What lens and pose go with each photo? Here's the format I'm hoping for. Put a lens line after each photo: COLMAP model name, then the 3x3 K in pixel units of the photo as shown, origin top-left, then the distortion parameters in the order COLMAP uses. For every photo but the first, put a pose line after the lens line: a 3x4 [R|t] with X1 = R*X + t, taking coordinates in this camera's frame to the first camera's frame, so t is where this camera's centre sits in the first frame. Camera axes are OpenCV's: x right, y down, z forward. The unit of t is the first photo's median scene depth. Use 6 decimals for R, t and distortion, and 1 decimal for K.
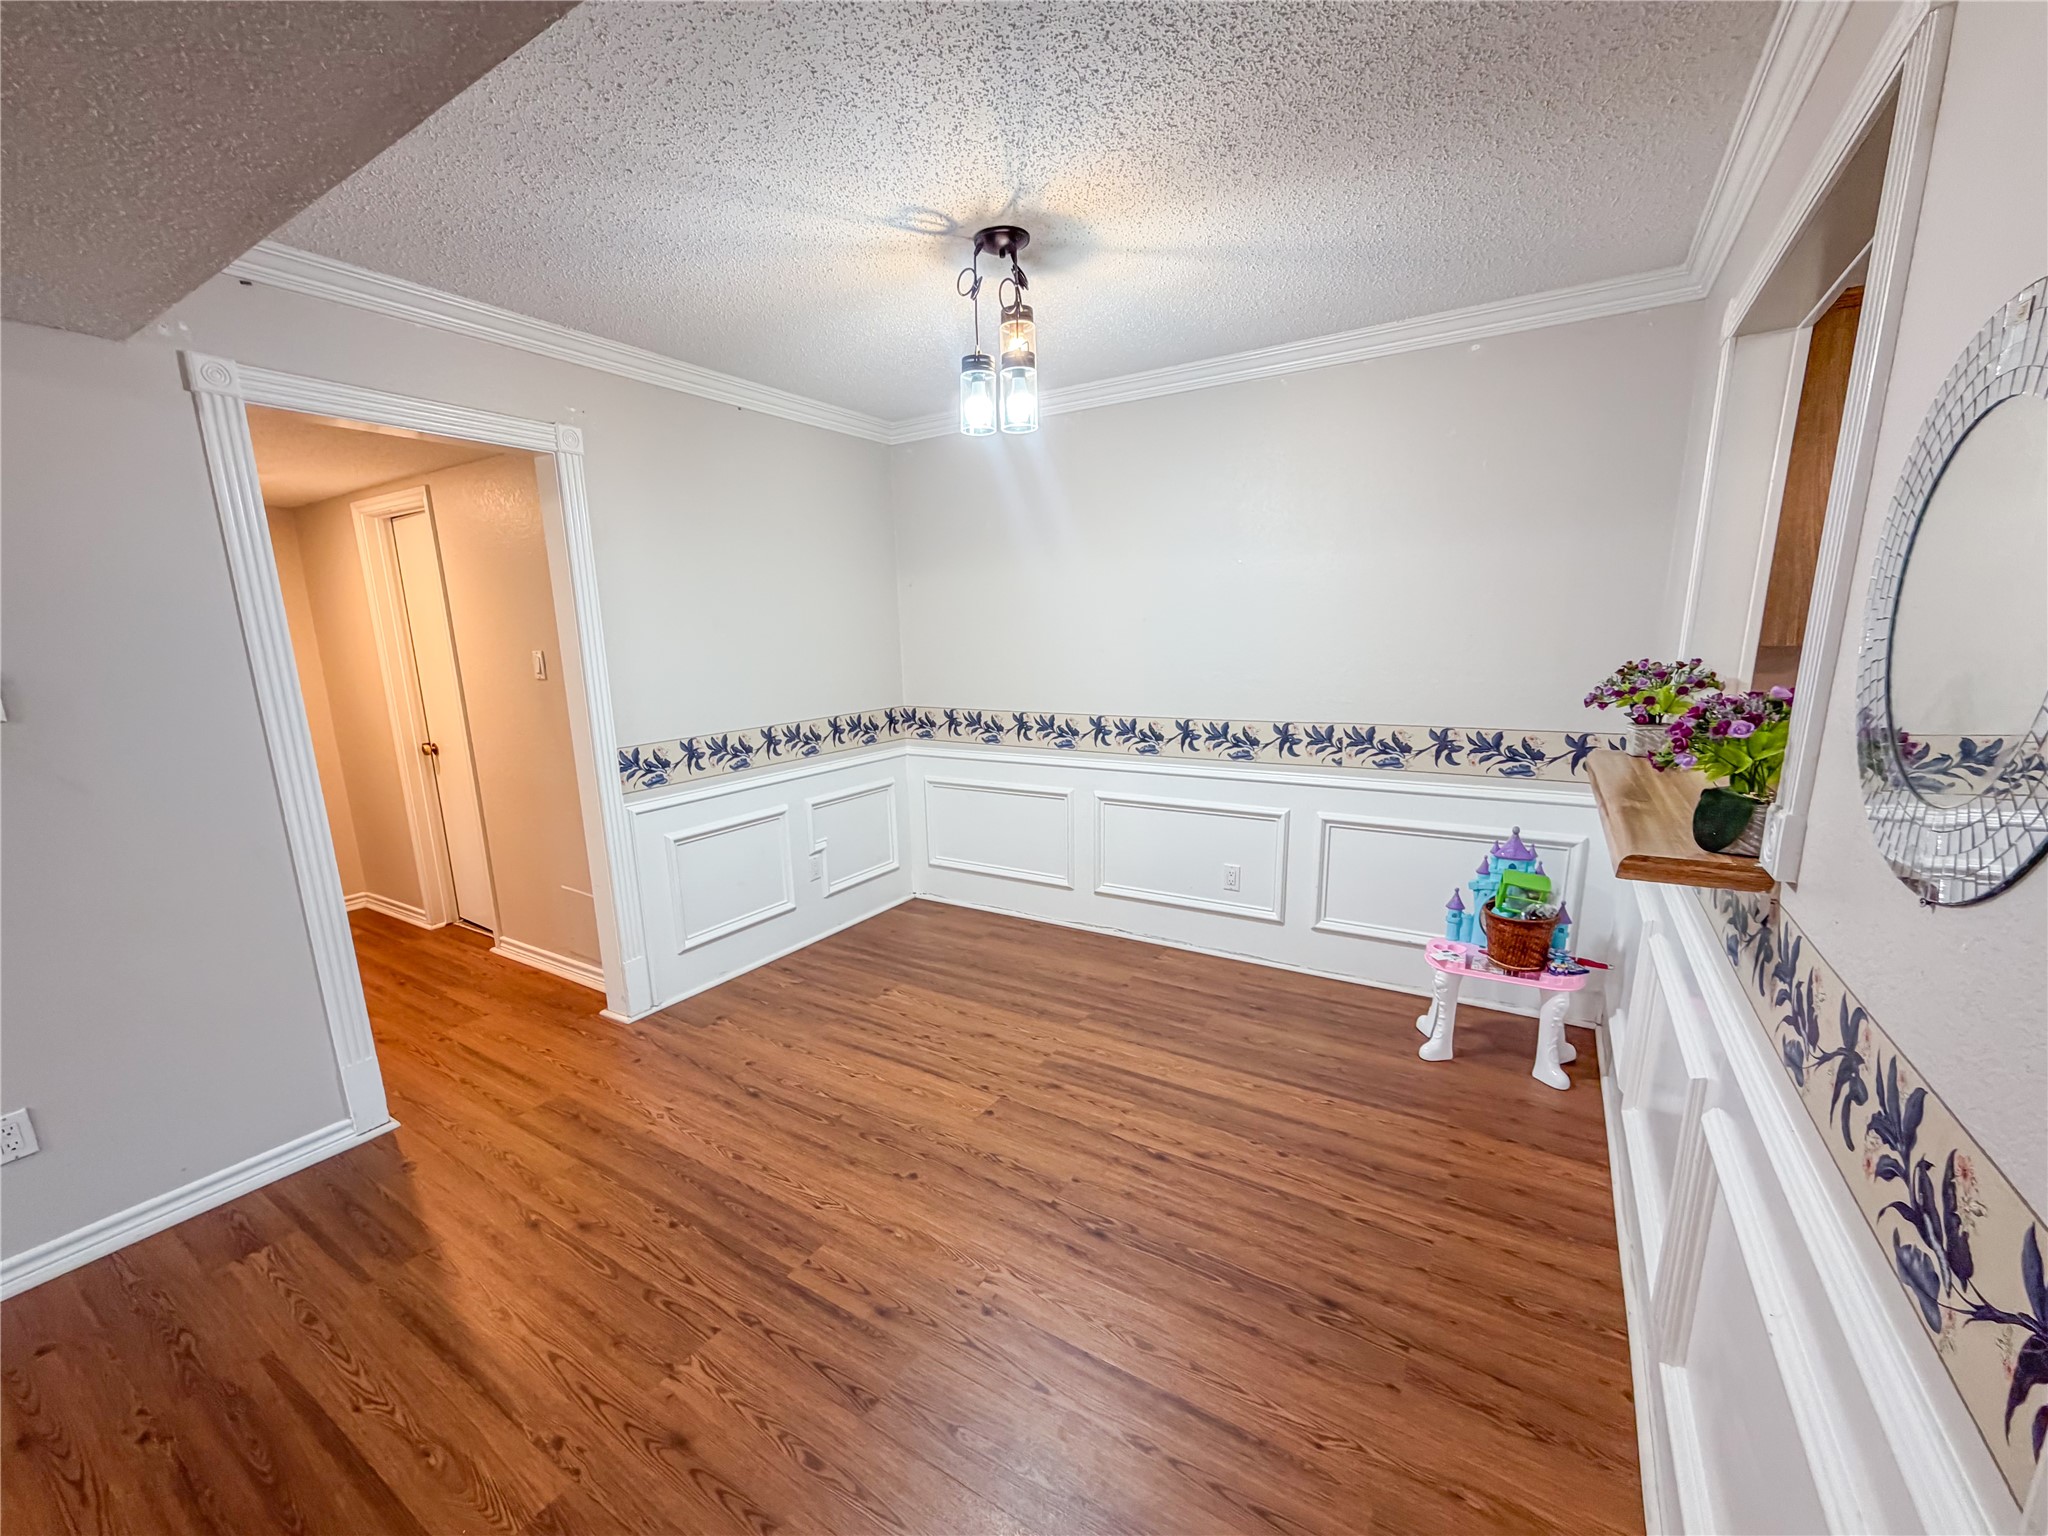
lens RADIAL K [[836.0, 0, 987.8], [0, 836.0, 808.9], [0, 0, 1]] dist [0.001647, -0.000605]
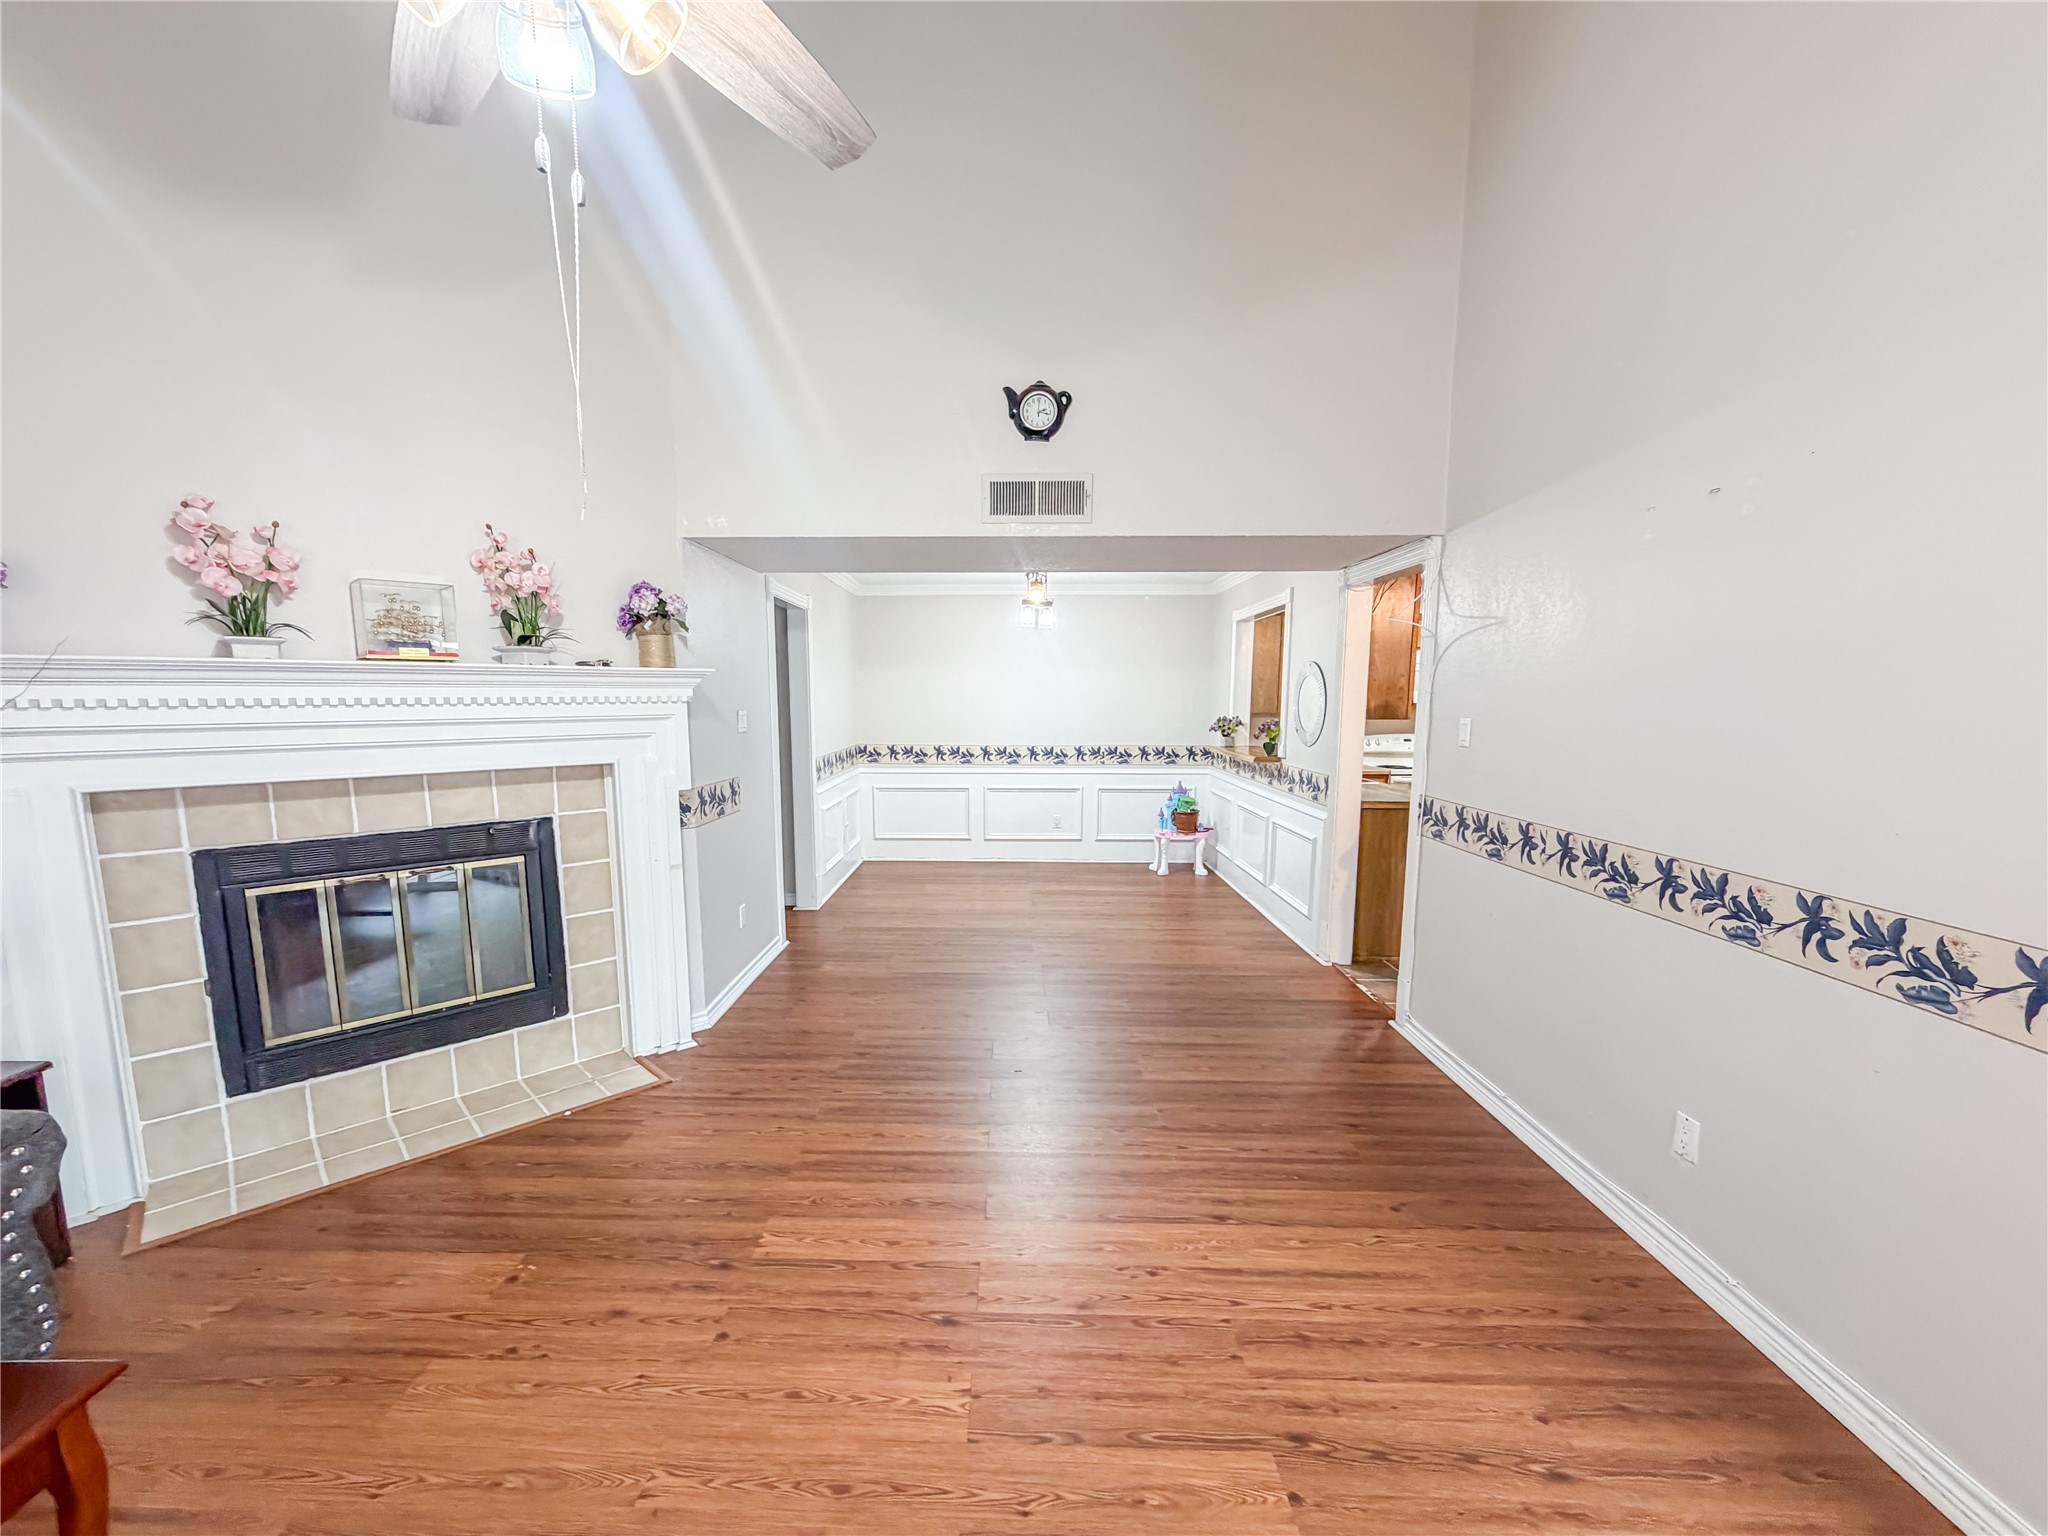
lens RADIAL K [[836.0, 0, 987.8], [0, 836.0, 808.9], [0, 0, 1]] dist [0.001647, -0.000605]
pose [[0.853522, -0.041612, 0.519392, -1.021574], [0.088074, 0.993984, -0.065098, 0.187426], [-0.513559, 0.101308, 0.852053, -0.746250]]
